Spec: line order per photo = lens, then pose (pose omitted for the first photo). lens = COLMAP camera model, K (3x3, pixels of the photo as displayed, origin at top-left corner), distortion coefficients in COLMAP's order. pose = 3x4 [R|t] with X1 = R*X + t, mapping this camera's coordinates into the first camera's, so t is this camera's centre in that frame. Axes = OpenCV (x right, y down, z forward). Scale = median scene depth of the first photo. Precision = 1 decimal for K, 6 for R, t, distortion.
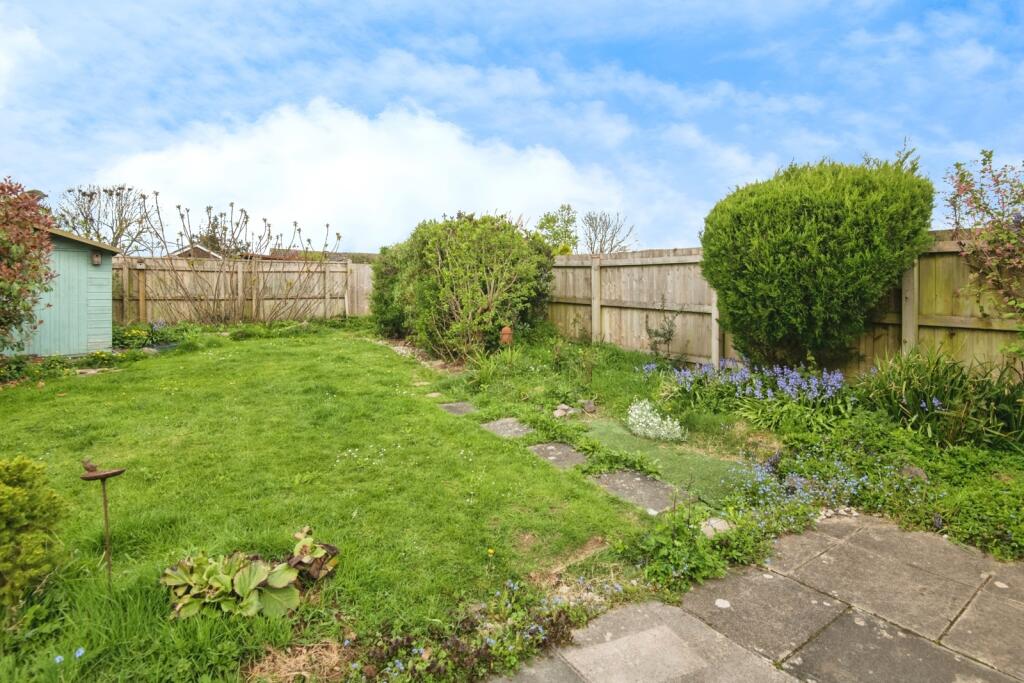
lens RADIAL K [[484.5, 0, 529.6], [0, 484.5, 310.0], [0, 0, 1]] dist [-0.024604, -0.001973]
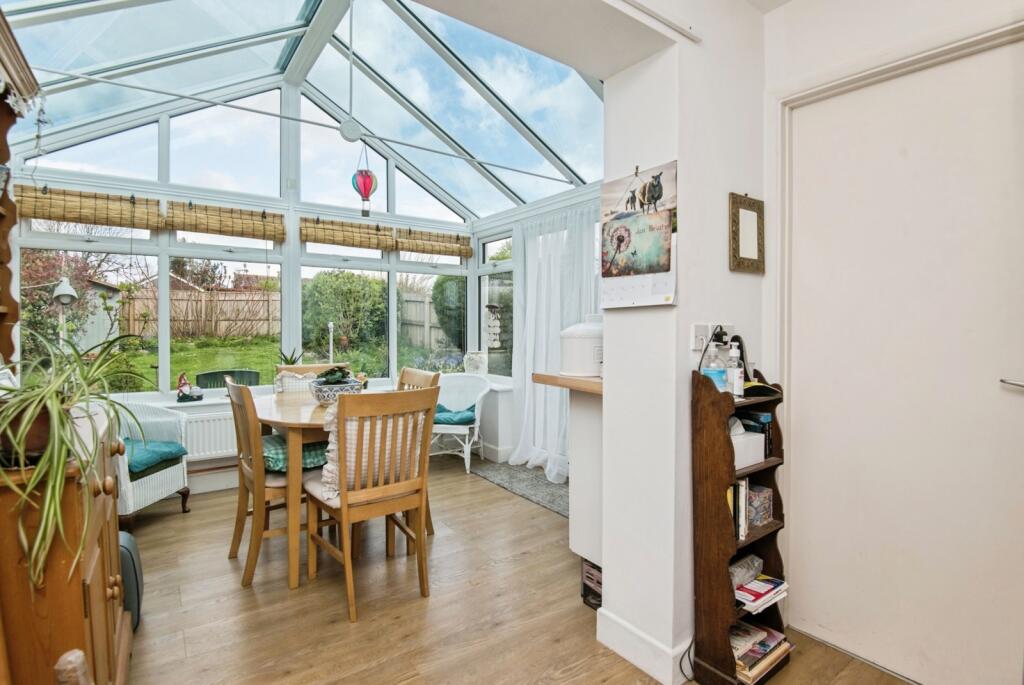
lens RADIAL K [[484.5, 0, 509.6], [0, 484.5, 336.1], [0, 0, 1]] dist [-0.024604, -0.001973]
pose [[0.999796, 0.009023, 0.018043, 0.265628], [-0.009123, 0.999944, 0.005416, 0.008573], [-0.017993, -0.005580, 0.999823, -0.412421]]
